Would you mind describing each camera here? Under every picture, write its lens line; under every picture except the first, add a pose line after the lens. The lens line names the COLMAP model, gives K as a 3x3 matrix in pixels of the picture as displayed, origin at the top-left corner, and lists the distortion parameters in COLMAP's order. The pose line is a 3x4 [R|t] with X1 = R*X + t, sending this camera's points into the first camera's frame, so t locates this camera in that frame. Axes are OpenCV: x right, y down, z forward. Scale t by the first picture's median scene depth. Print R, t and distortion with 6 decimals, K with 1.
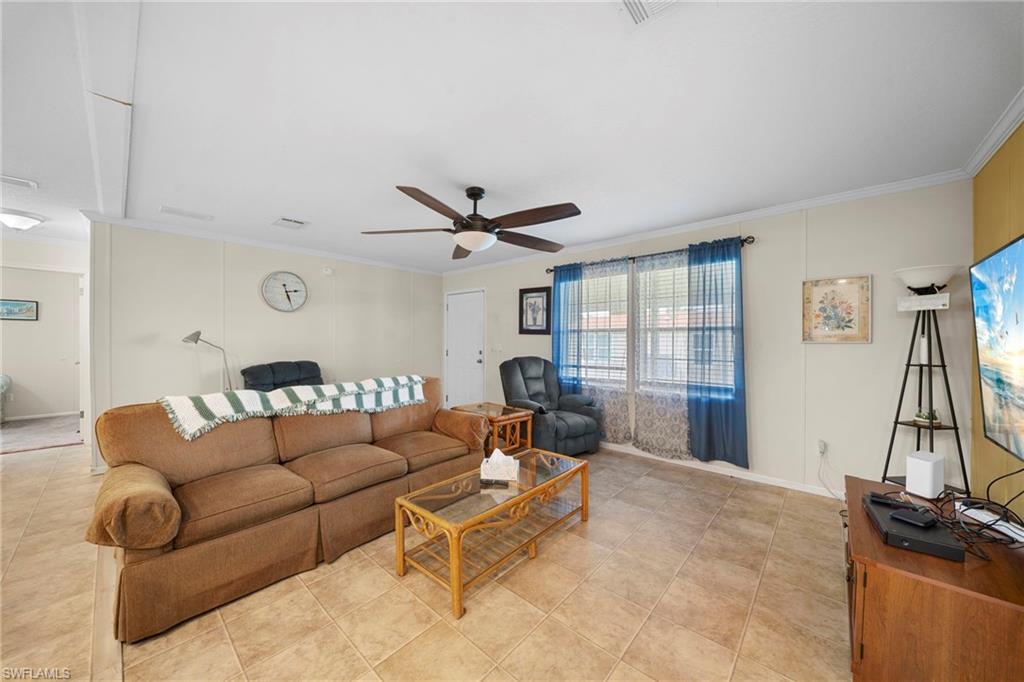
lens RADIAL K [[355.4, 0, 510.1], [0, 355.4, 345.0], [0, 0, 1]] dist [-0.004837, -0.000338]
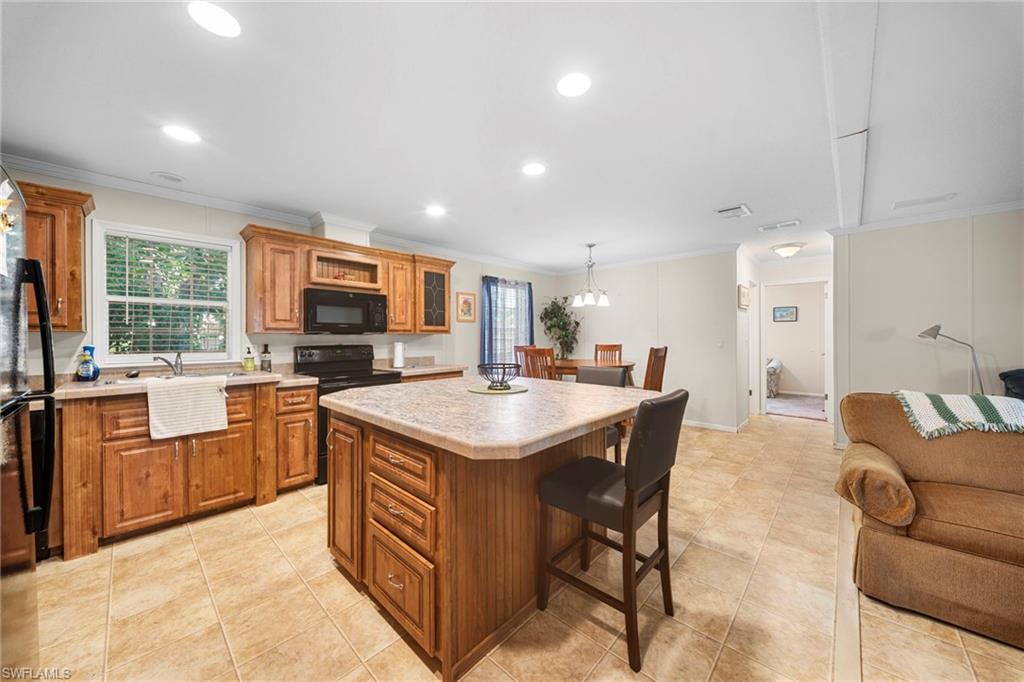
lens RADIAL K [[361.1, 0, 511.6], [0, 361.1, 337.8], [0, 0, 1]] dist [-0.005874, -0.000145]
pose [[-0.023758, 0.000362, -0.999718, 0.063104], [-0.007957, 0.999968, 0.000551, 0.001039], [0.999686, 0.007967, -0.023754, -0.070892]]
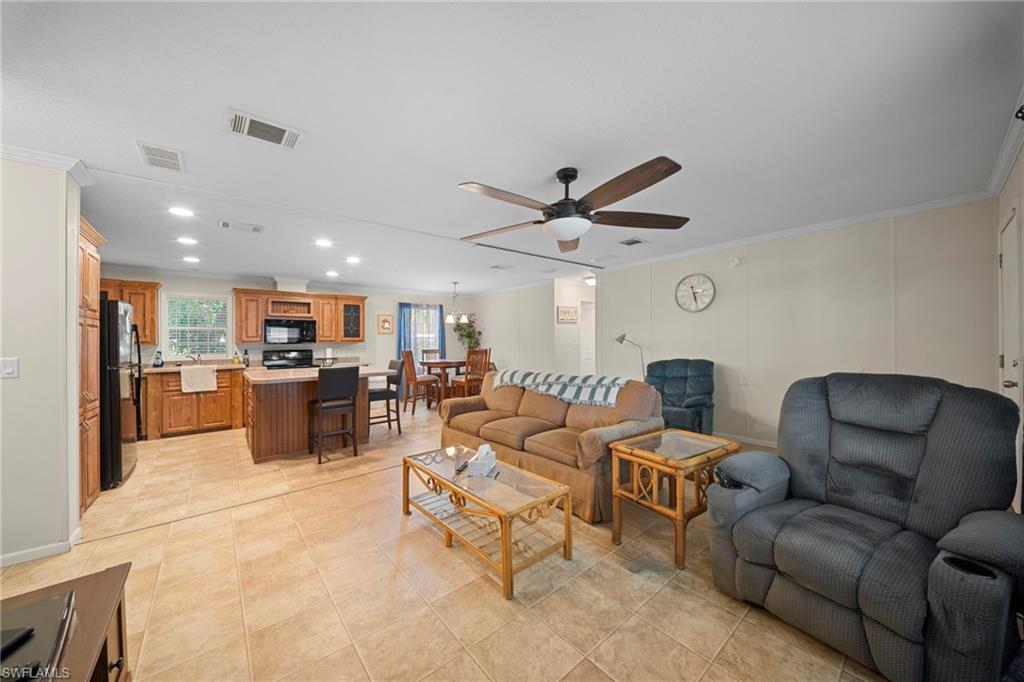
lens RADIAL K [[361.1, 0, 511.6], [0, 361.1, 337.8], [0, 0, 1]] dist [-0.005874, -0.000145]
pose [[-0.148365, -0.011682, -0.988864, 0.722398], [0.003348, 0.999919, -0.012315, -0.008629], [0.988927, -0.005138, -0.148314, 0.869990]]
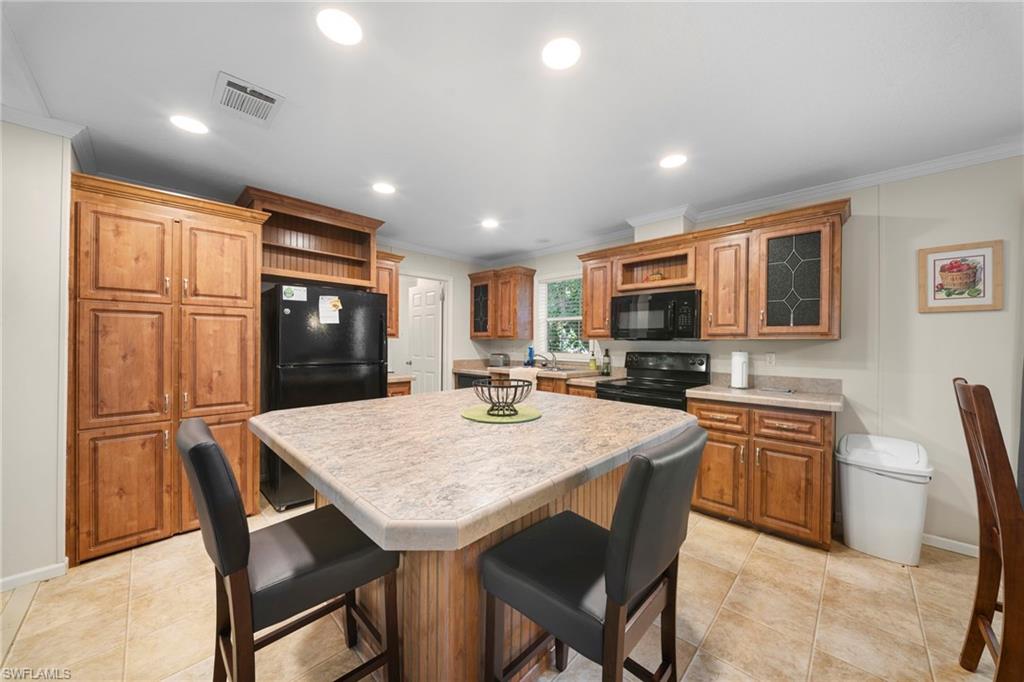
lens RADIAL K [[352.6, 0, 512.0], [0, 352.6, 341.0], [0, 0, 1]] dist [-0.007712, -0.000044]
pose [[-0.998870, -0.007190, 0.046970, -0.687154], [-0.006726, 0.999927, 0.010032, -0.010722], [-0.047039, 0.009705, -0.998846, 0.397668]]
